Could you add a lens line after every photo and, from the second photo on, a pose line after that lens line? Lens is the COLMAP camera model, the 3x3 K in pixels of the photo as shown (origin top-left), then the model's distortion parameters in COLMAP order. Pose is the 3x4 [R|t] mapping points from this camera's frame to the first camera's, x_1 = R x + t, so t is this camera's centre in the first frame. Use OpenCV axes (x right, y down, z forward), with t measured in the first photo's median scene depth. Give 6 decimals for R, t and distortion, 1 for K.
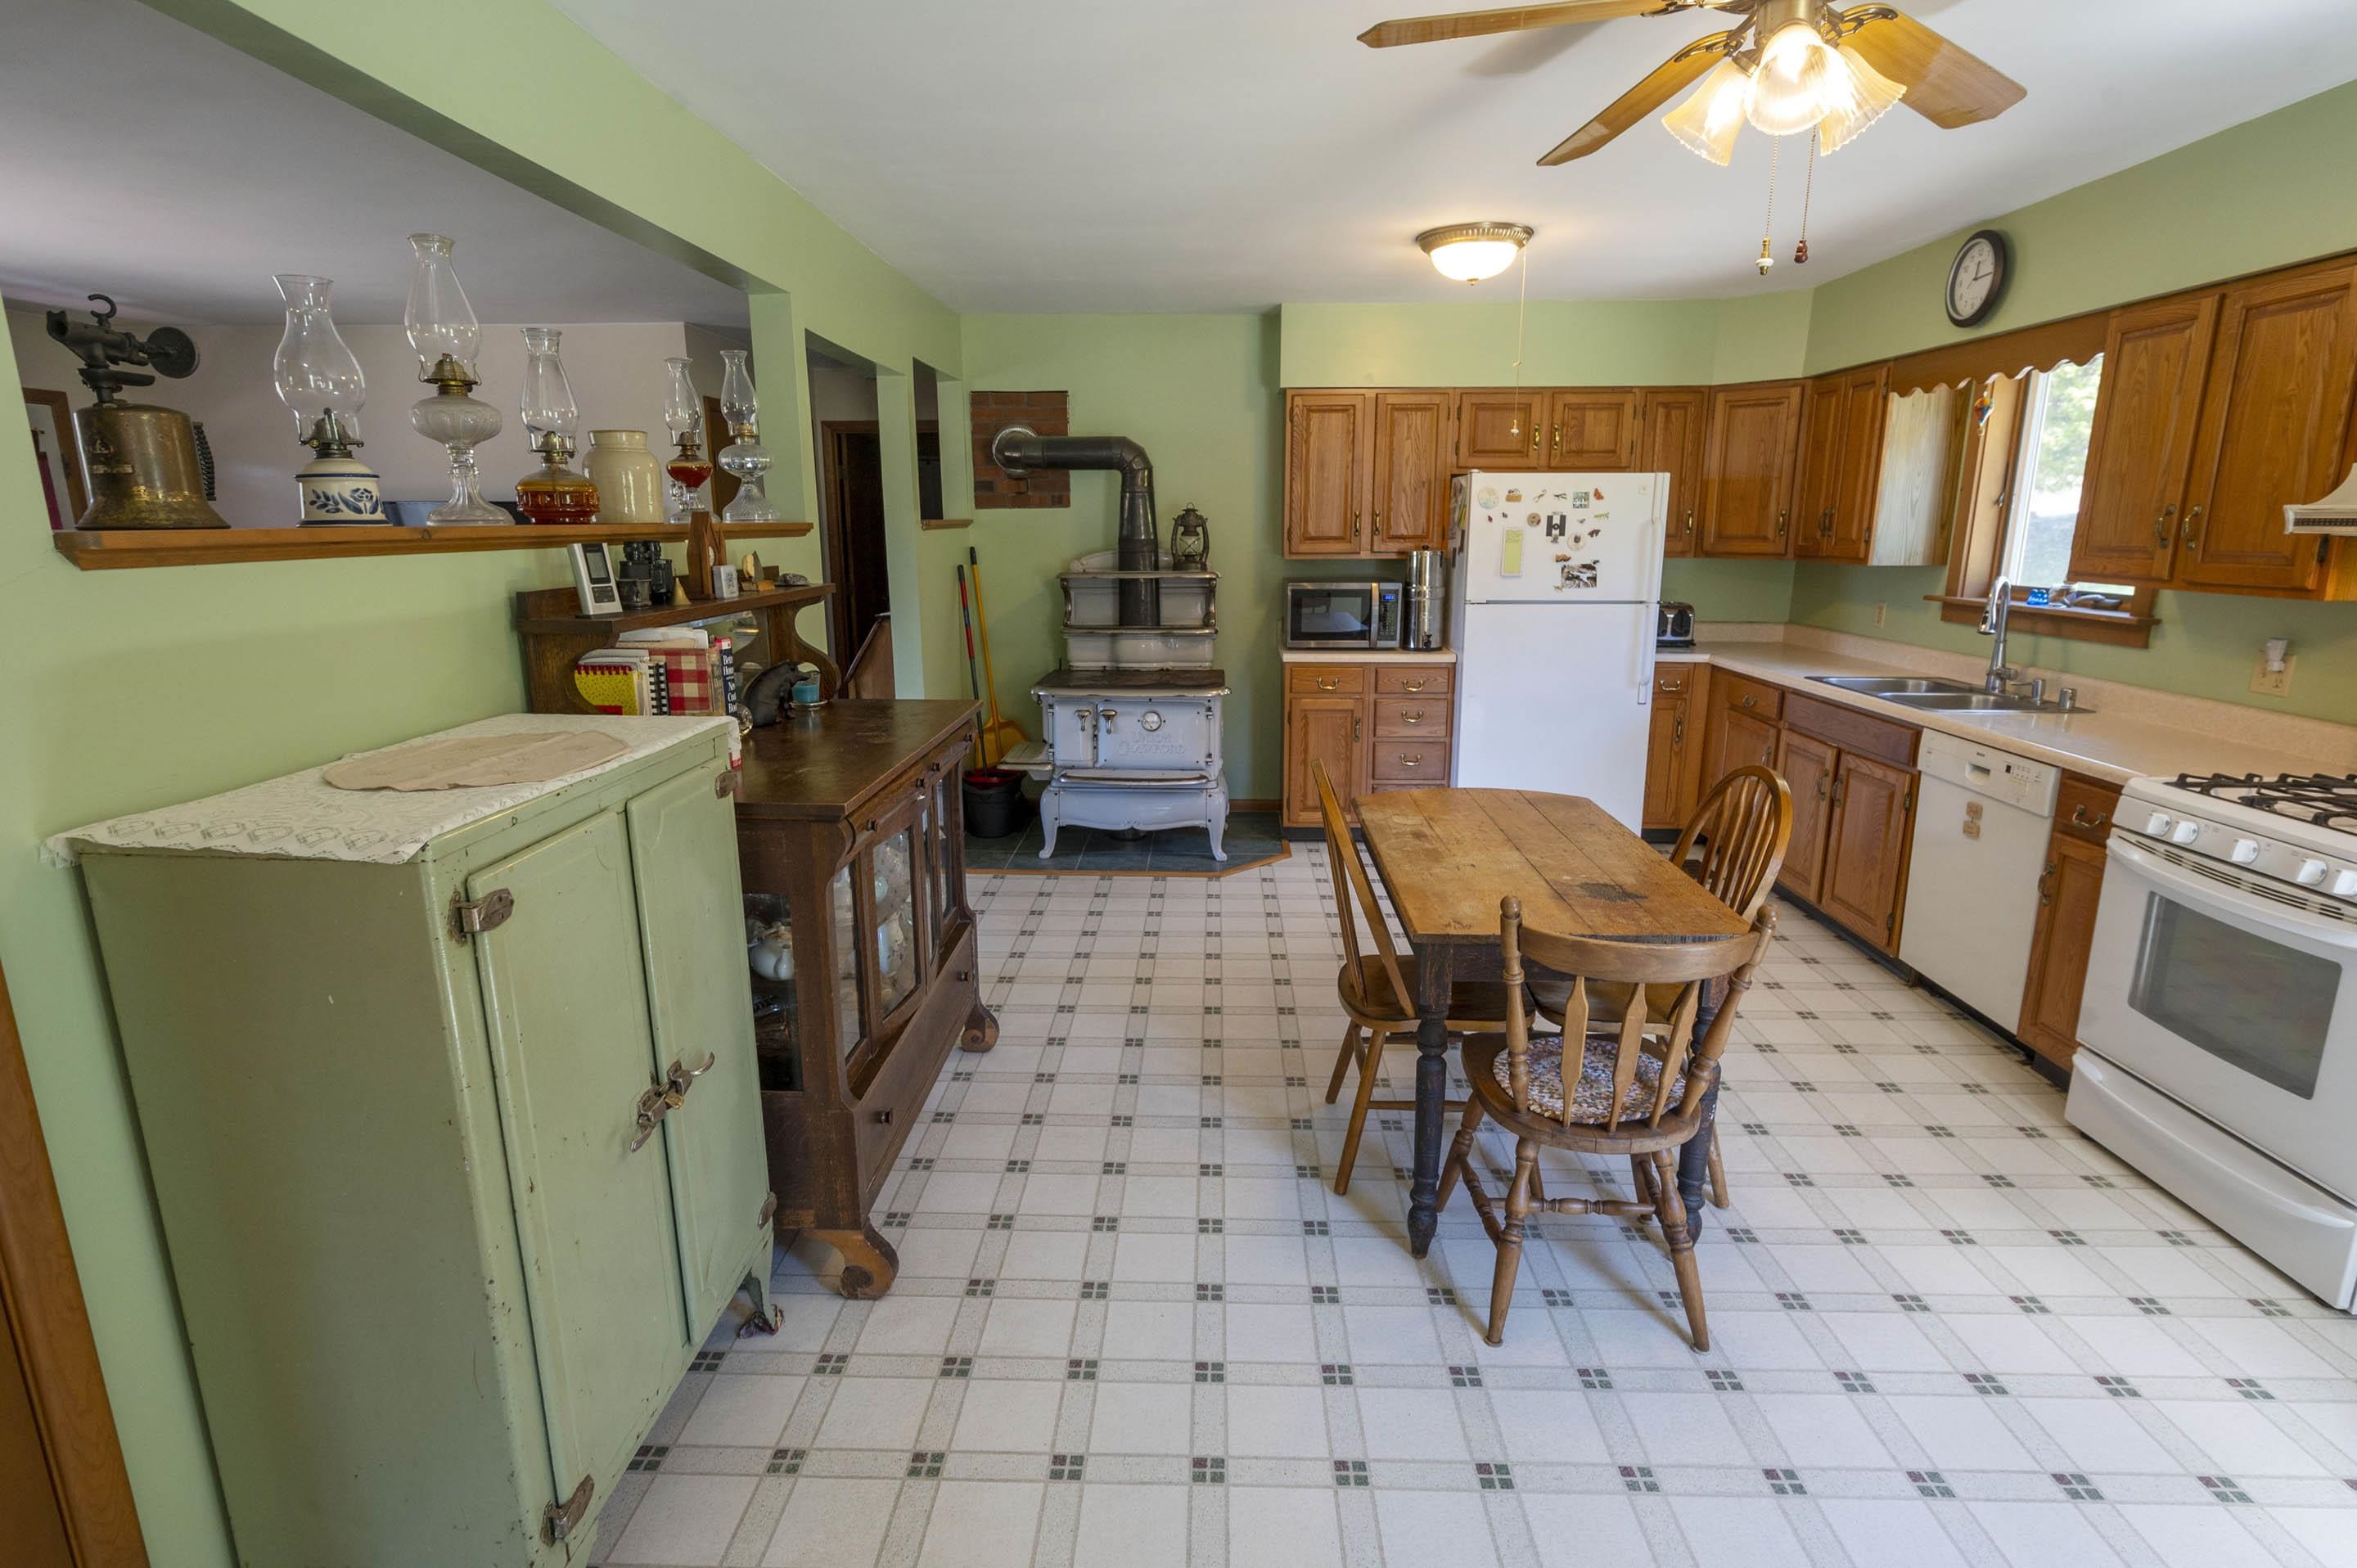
lens RADIAL K [[1186.6, 0, 1178.5], [0, 1186.6, 784.0], [0, 0, 1]] dist [-0.012497, 0.008135]
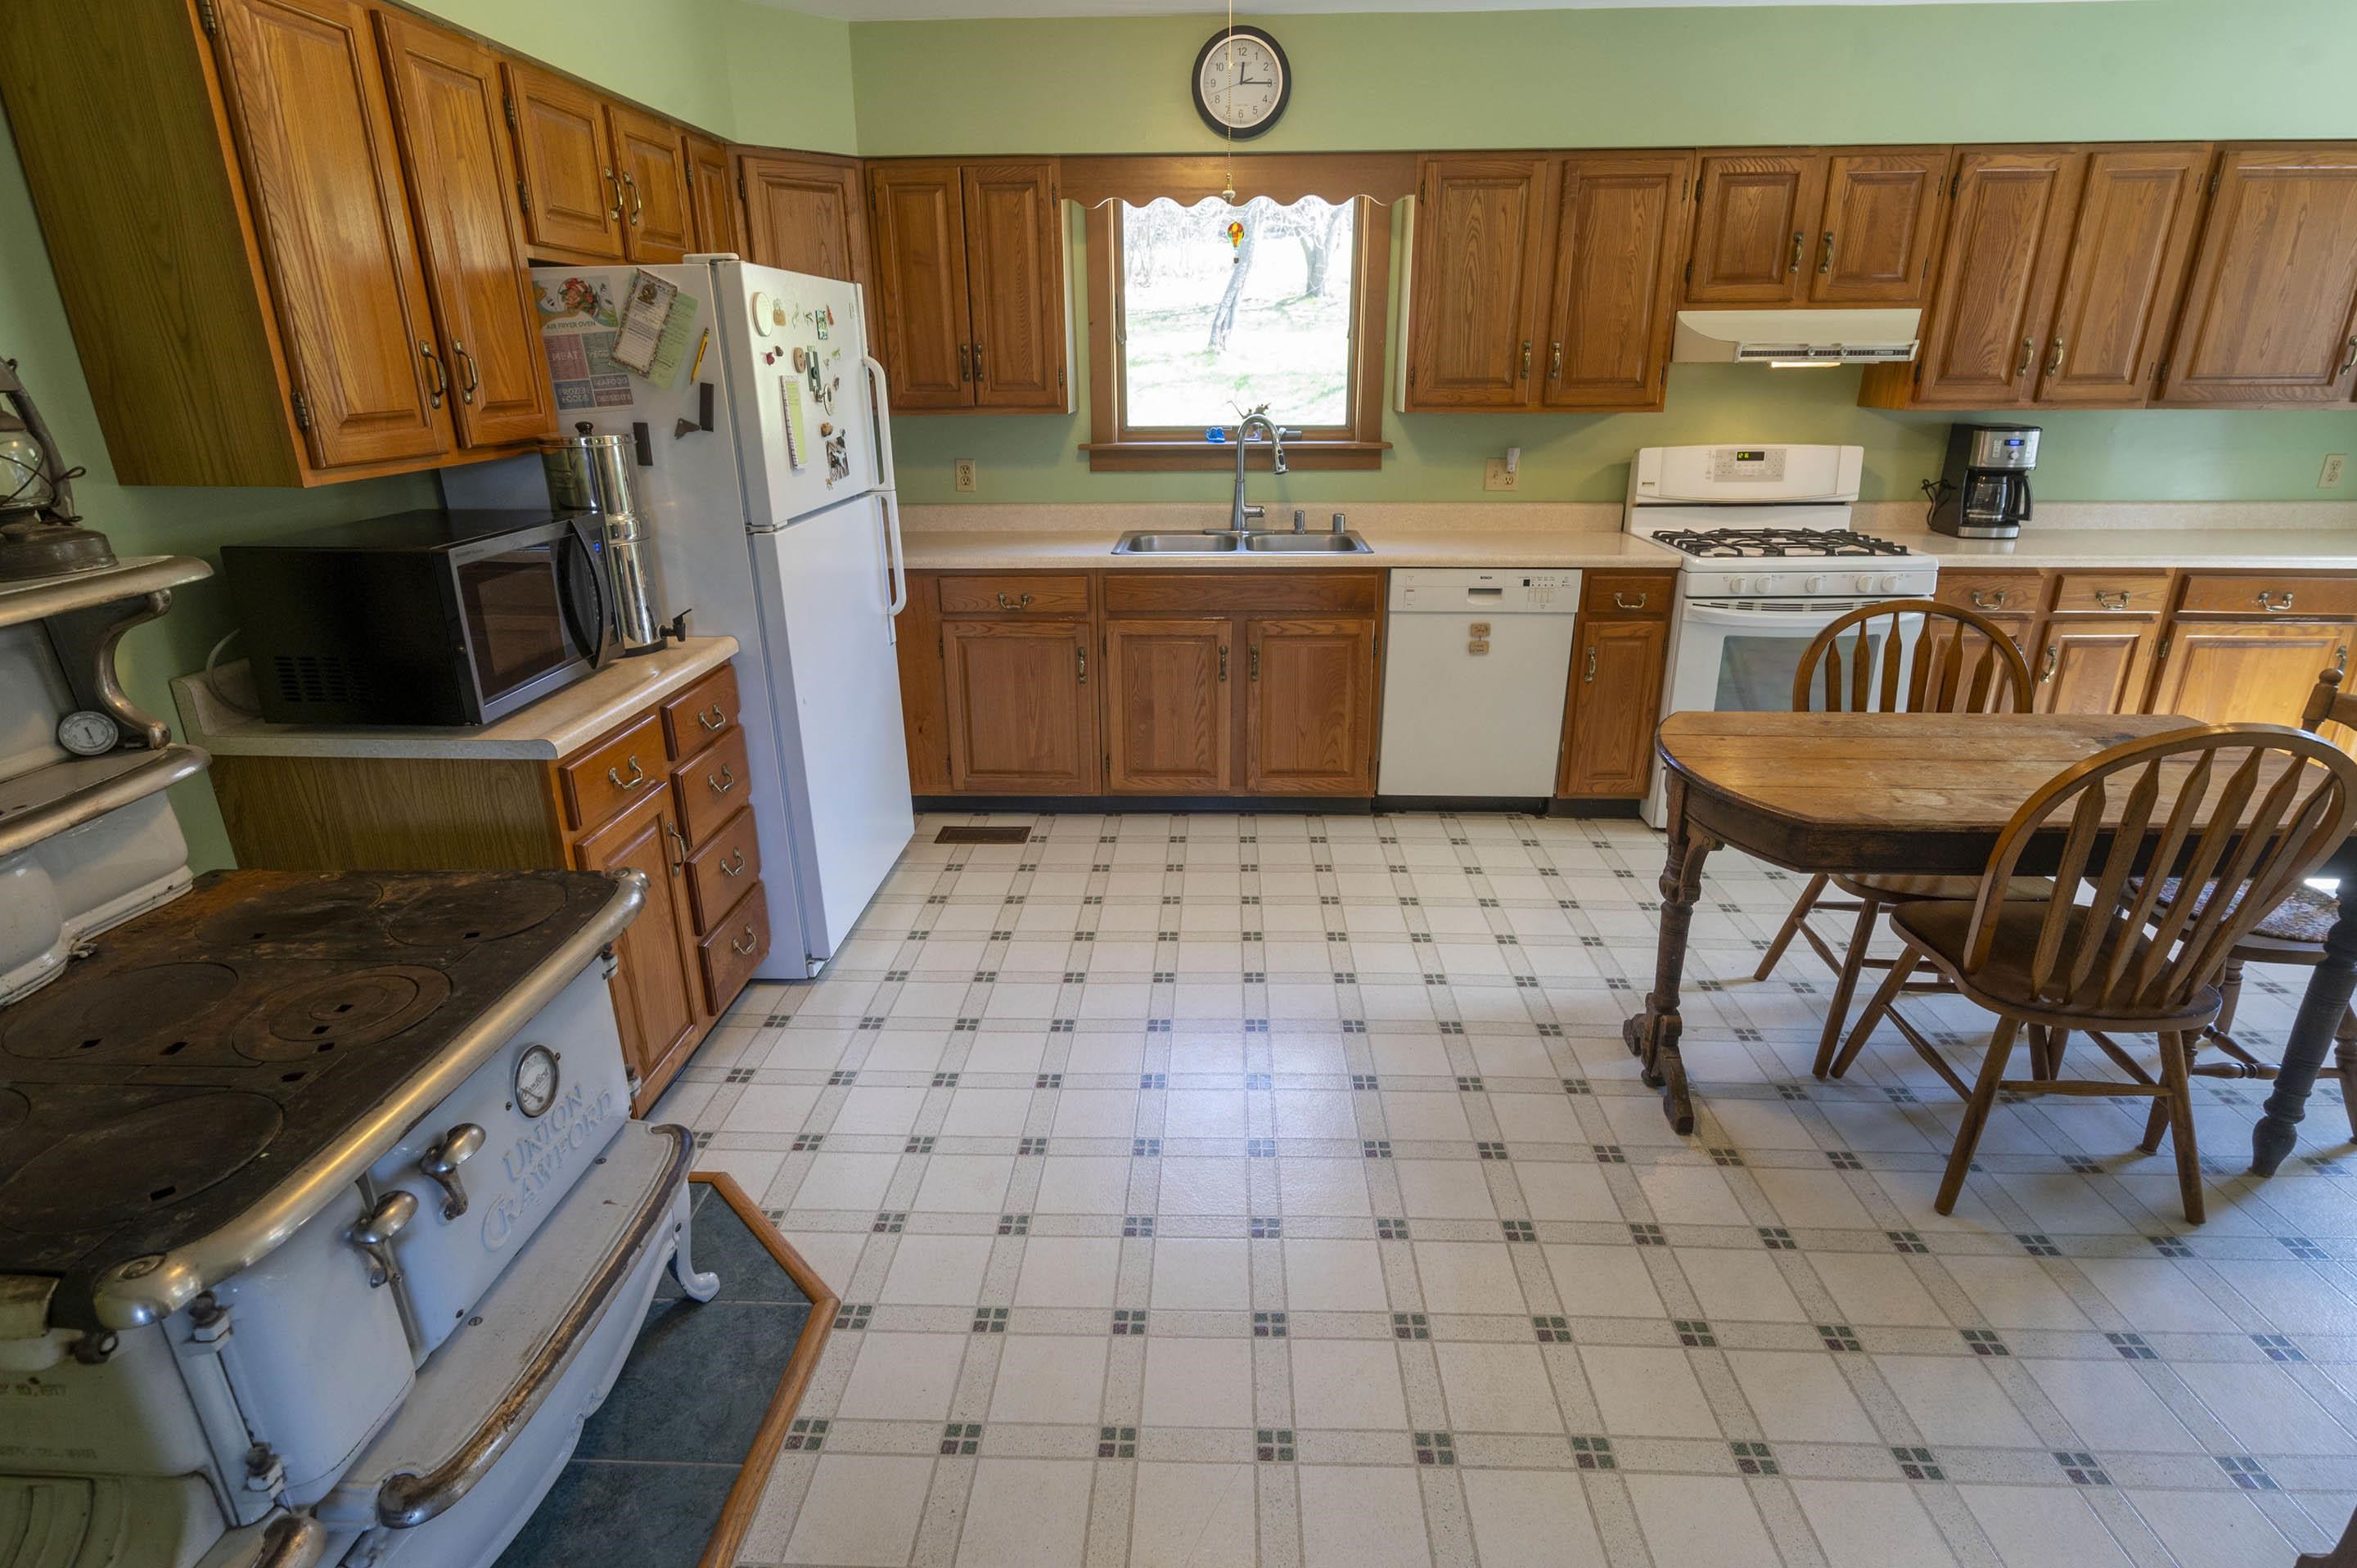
lens RADIAL K [[1186.6, 0, 1178.5], [0, 1186.6, 784.0], [0, 0, 1]] dist [-0.012497, 0.008135]
pose [[0.002433, -0.335000, 0.942215, -0.348239], [0.227430, 0.917712, 0.325701, -0.228852], [-0.973791, 0.213495, 0.078422, 1.043058]]
